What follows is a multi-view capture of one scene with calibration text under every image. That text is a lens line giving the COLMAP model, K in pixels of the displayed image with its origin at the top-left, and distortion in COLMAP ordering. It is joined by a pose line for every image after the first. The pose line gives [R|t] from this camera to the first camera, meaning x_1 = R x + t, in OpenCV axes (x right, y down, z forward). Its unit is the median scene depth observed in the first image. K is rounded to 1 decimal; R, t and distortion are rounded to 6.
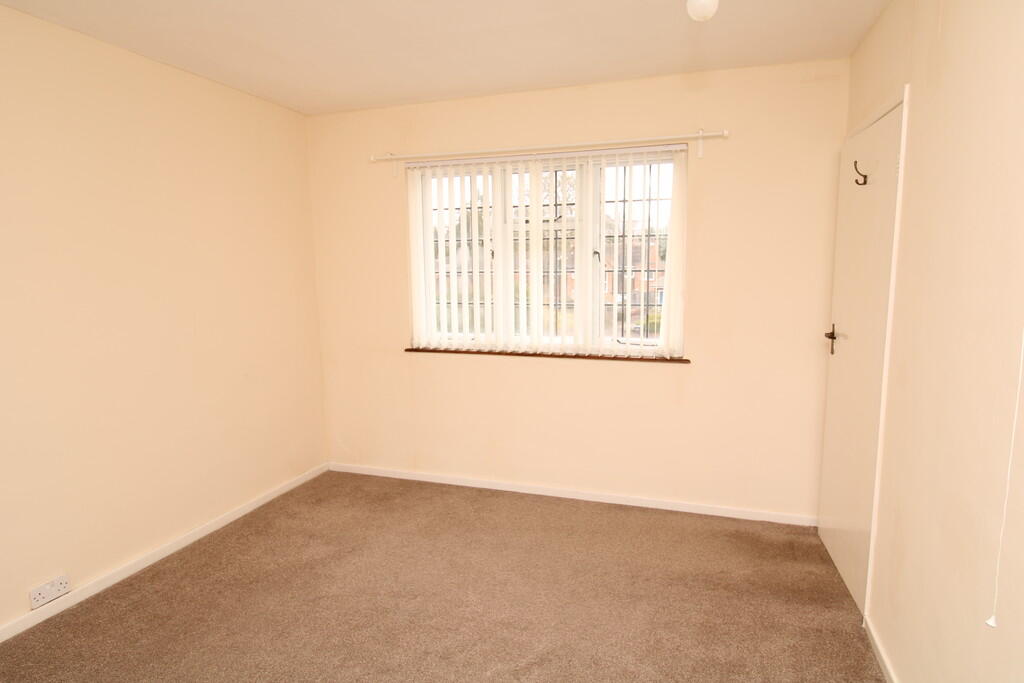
lens RADIAL K [[567.4, 0, 524.4], [0, 567.4, 342.3], [0, 0, 1]] dist [-0.004413, -0.000937]
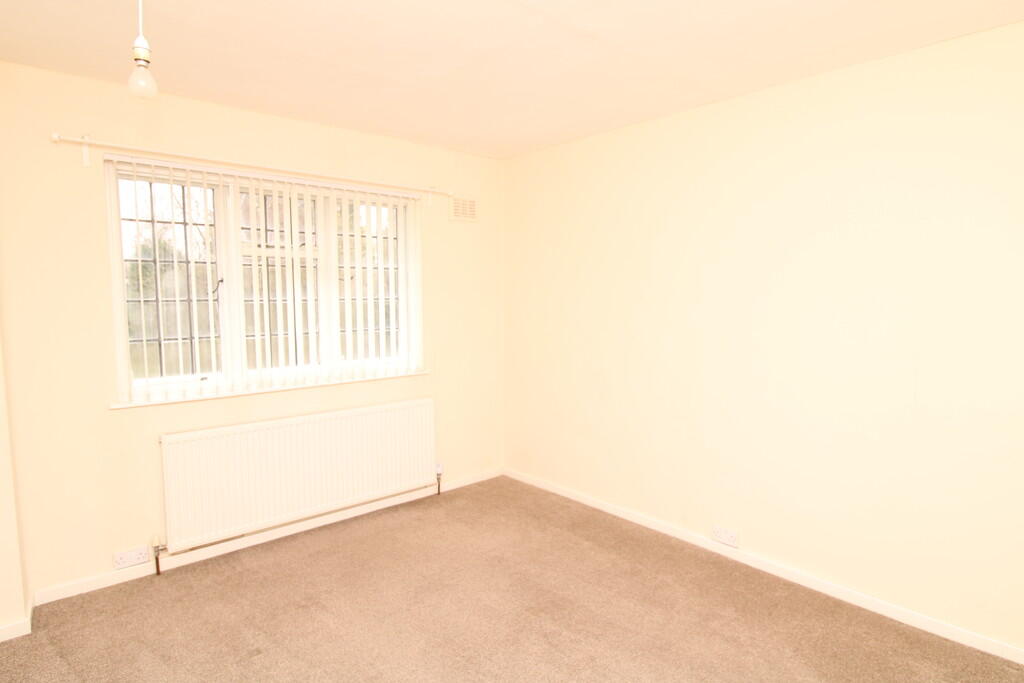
lens RADIAL K [[567.4, 0, 524.4], [0, 567.4, 342.3], [0, 0, 1]] dist [-0.004413, -0.000937]
pose [[0.470926, -0.067341, 0.879599, -0.646593], [0.117336, 0.993005, 0.013203, -0.020833], [-0.874335, 0.096990, 0.475533, 0.213979]]
